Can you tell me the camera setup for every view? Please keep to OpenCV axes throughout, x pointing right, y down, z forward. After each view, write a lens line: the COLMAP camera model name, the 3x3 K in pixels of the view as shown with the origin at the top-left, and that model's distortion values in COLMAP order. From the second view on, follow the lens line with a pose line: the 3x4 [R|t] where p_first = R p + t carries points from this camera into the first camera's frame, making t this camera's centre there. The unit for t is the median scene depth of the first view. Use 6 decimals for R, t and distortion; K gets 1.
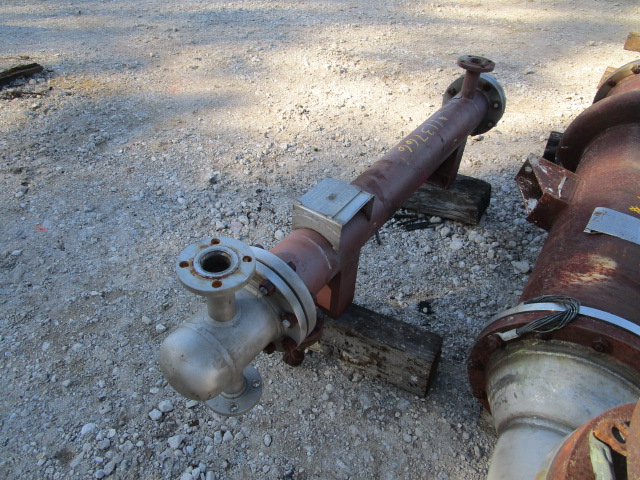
lens RADIAL K [[451.5, 0, 318.0], [0, 451.5, 237.3], [0, 0, 1]] dist [-0.045600, 0.021226]
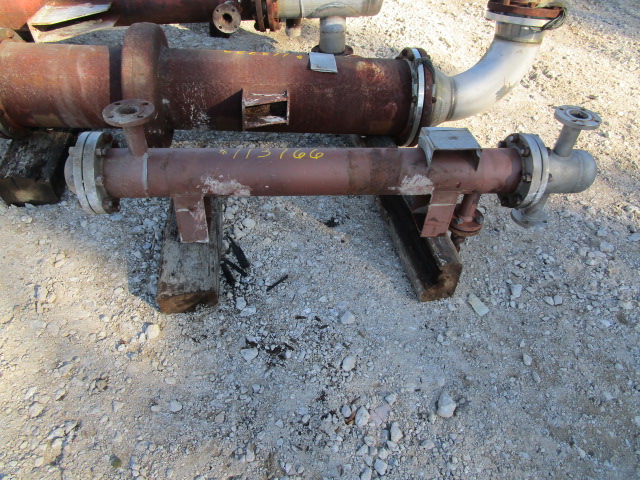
lens RADIAL K [[451.5, 0, 318.3], [0, 451.5, 241.7], [0, 0, 1]] dist [-0.045600, 0.021226]
pose [[-0.635489, -0.586880, 0.501724, -0.390638], [0.431178, 0.269299, 0.861141, -0.923790], [-0.640499, 0.763578, 0.081913, 0.989923]]
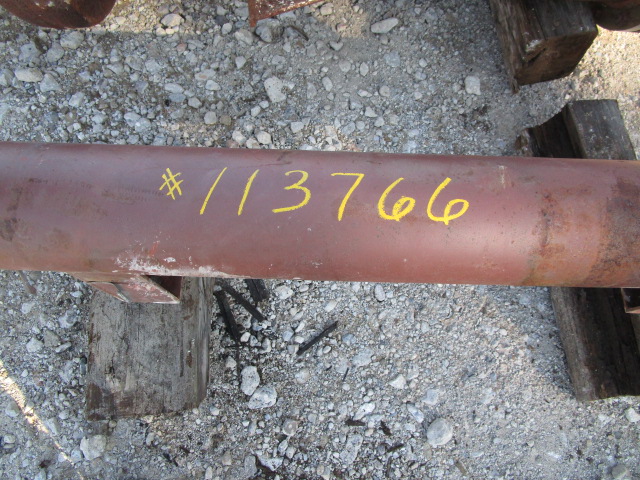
lens RADIAL K [[451.5, 0, 319.0], [0, 451.5, 235.4], [0, 0, 1]] dist [-0.045600, 0.021226]
pose [[-0.544622, -0.811153, 0.213116, 0.142338], [0.511708, -0.120055, 0.850730, -0.489280], [-0.664487, 0.572379, 0.480458, 0.854925]]
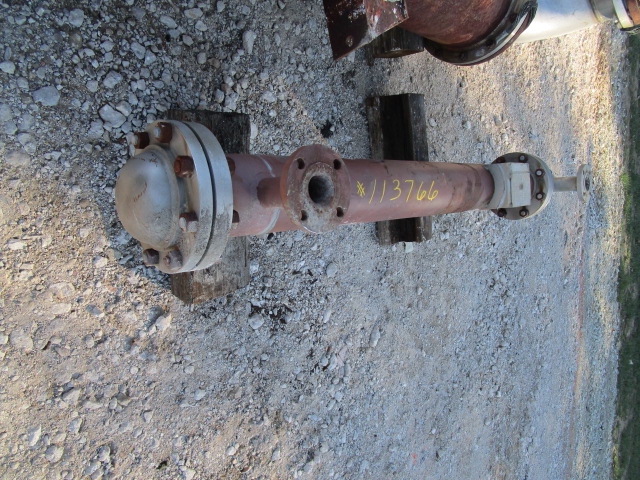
lens RADIAL K [[451.5, 0, 316.6], [0, 451.5, 240.2], [0, 0, 1]] dist [-0.045600, 0.021226]
pose [[-0.416064, -0.758780, -0.501143, 0.582187], [-0.173069, -0.474959, 0.862822, -0.847784], [-0.892714, 0.445721, 0.066292, 1.093934]]
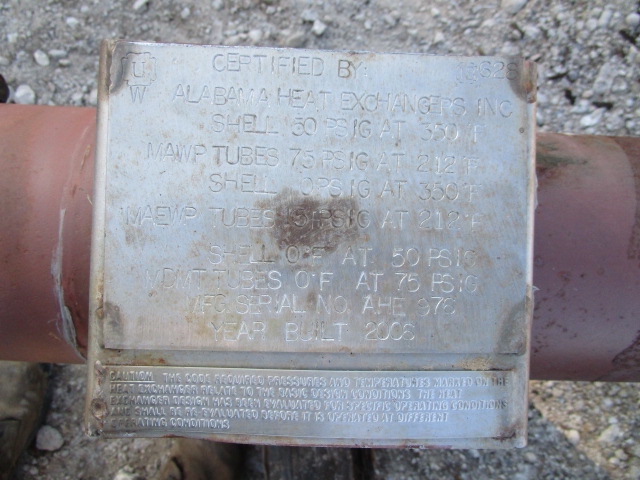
lens RADIAL K [[451.5, 0, 318.6], [0, 451.5, 238.2], [0, 0, 1]] dist [-0.045600, 0.021226]
pose [[0.532523, 0.844327, -0.059422, 0.032897], [-0.552529, 0.399949, 0.731268, -0.137625], [0.641195, -0.356585, 0.679497, 0.657982]]
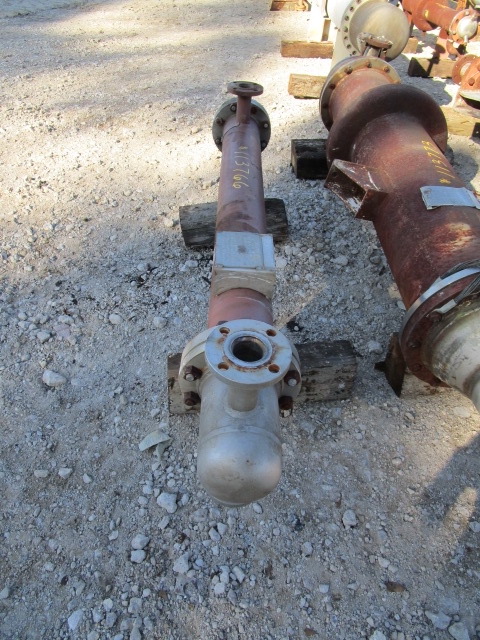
lens RADIAL K [[451.5, 0, 240.7], [0, 451.5, 318.4], [0, 0, 1]] dist [-0.045600, 0.021226]
pose [[0.823341, -0.383946, 0.417966, -0.311672], [0.347923, 0.923285, 0.162768, -0.080622], [-0.448396, 0.011406, 0.893762, 0.107815]]
